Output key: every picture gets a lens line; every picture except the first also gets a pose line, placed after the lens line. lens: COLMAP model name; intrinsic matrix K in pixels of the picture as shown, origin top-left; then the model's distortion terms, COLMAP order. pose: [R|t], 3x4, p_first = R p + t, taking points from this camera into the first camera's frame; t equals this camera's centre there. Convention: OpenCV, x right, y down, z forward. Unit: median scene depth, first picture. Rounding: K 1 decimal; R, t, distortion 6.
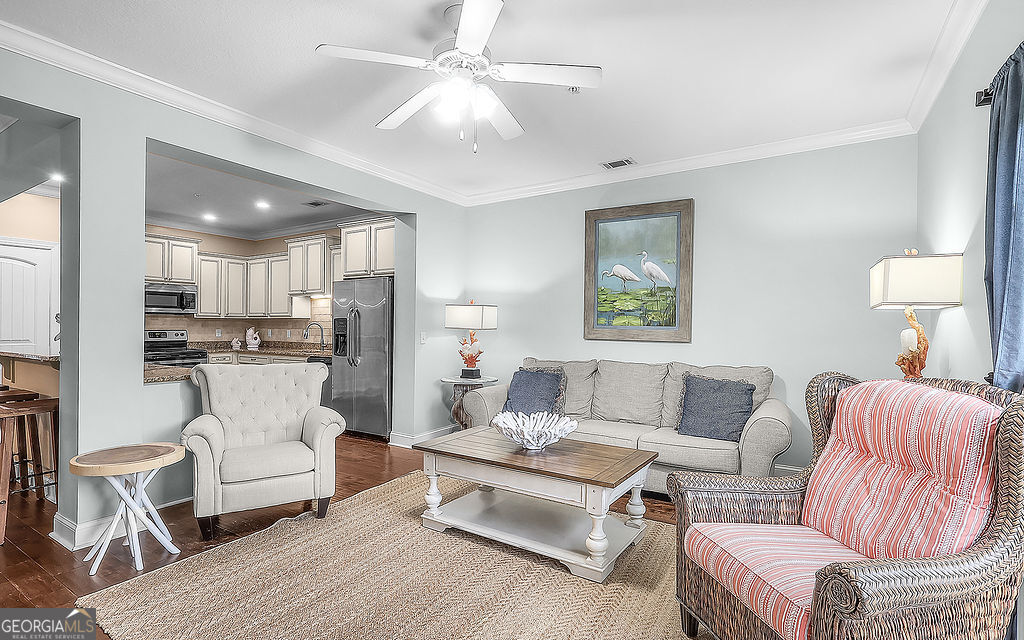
lens RADIAL K [[482.9, 0, 512.3], [0, 482.9, 323.5], [0, 0, 1]] dist [-0.003559, -0.000677]
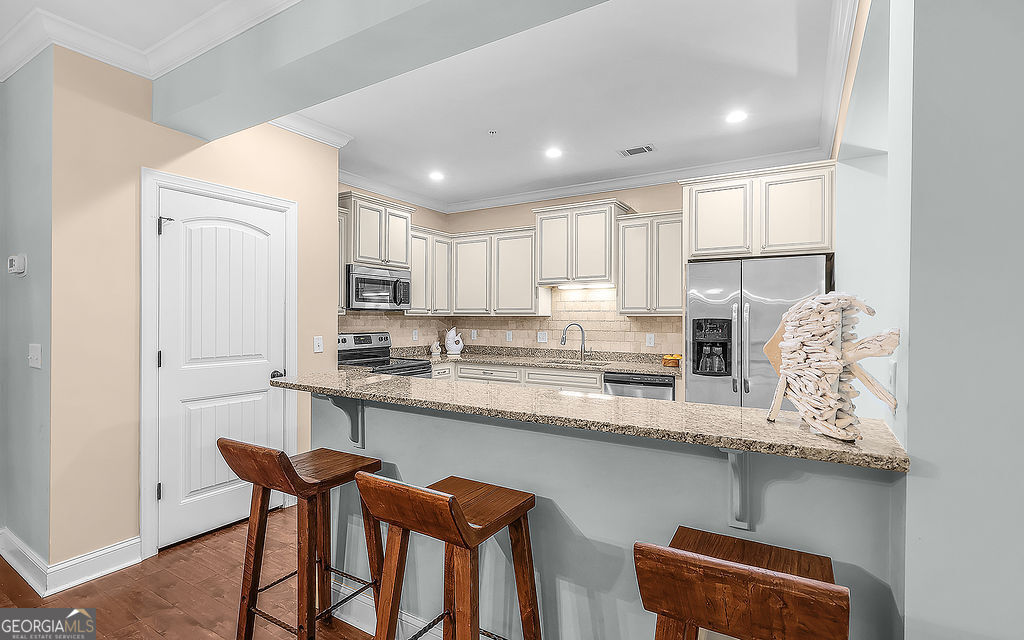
lens RADIAL K [[483.5, 0, 510.0], [0, 483.5, 317.3], [0, 0, 1]] dist [-0.001377, -0.000028]
pose [[0.999931, -0.000914, 0.011738, -0.513795], [0.000845, 0.999982, 0.005897, -0.013760], [-0.011743, -0.005887, 0.999914, 0.272012]]
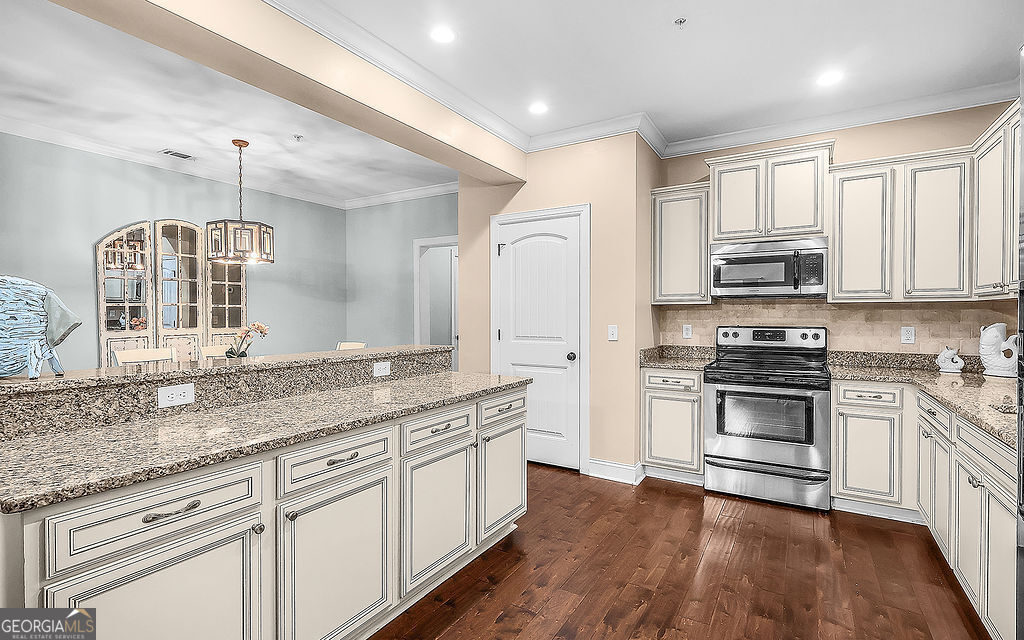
lens RADIAL K [[473.9, 0, 516.5], [0, 473.9, 320.6], [0, 0, 1]] dist [0.003874, 0.000509]
pose [[0.018675, 0.006681, -0.999803, -0.186150], [0.006984, 0.999952, 0.006813, 0.000413], [0.999801, -0.007110, 0.018628, 0.680946]]
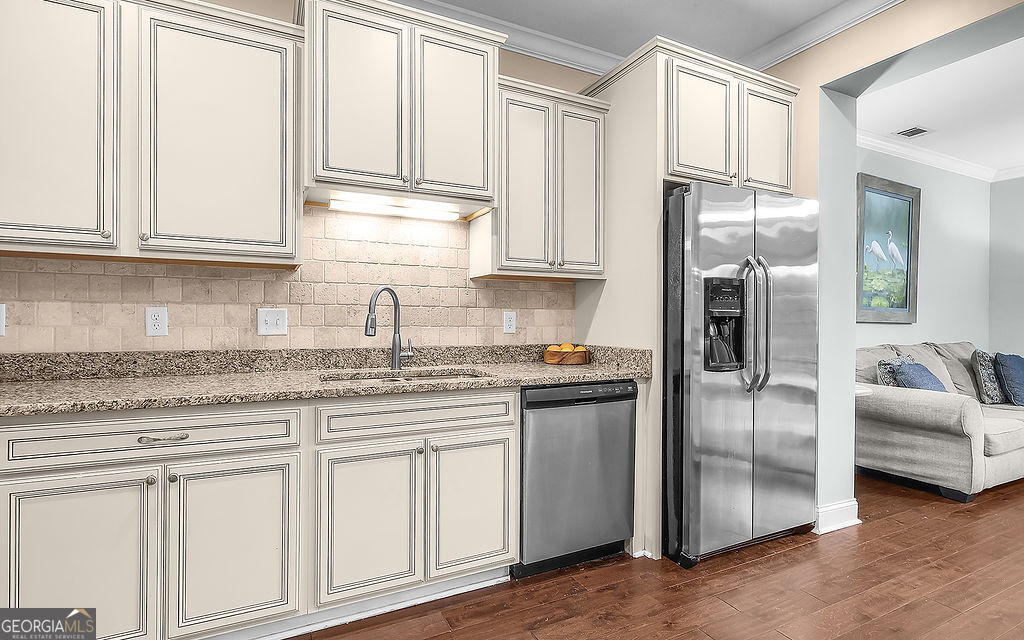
lens RADIAL K [[483.5, 0, 510.0], [0, 483.5, 317.3], [0, 0, 1]] dist [-0.001377, -0.000028]
pose [[0.527312, -0.000026, 0.849672, -0.640465], [-0.008493, 0.999950, 0.005301, 0.017360], [-0.849629, -0.010011, 0.527286, 0.756299]]
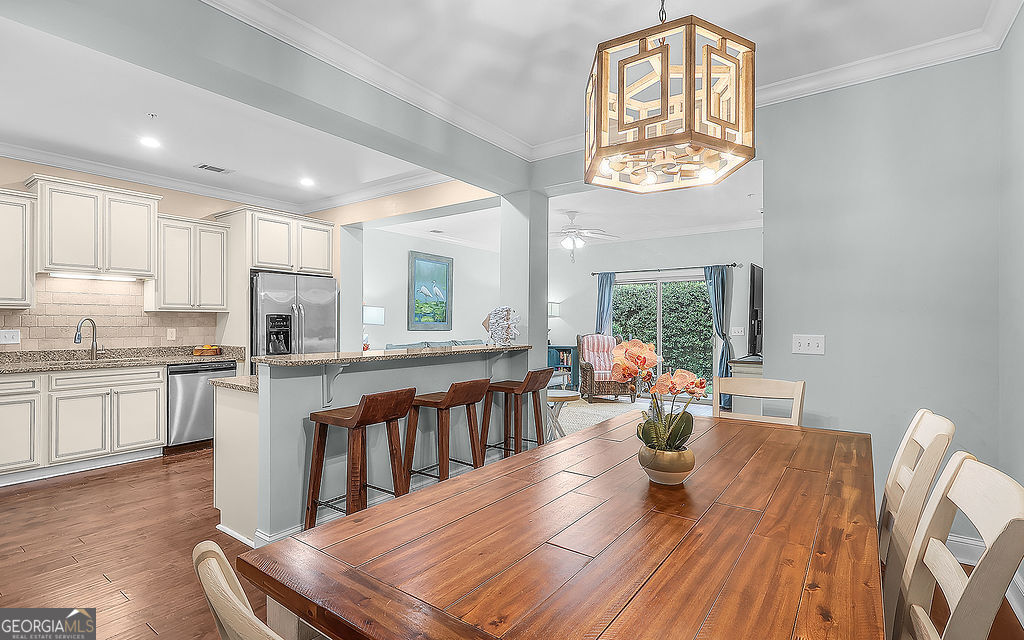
lens RADIAL K [[478.5, 0, 503.7], [0, 478.5, 320.9], [0, 0, 1]] dist [-0.001951, -0.000689]
pose [[0.075718, -0.000159, 0.997129, -0.997103], [-0.008252, 0.999966, 0.000786, -0.002083], [-0.997095, -0.008288, 0.075714, 0.401143]]
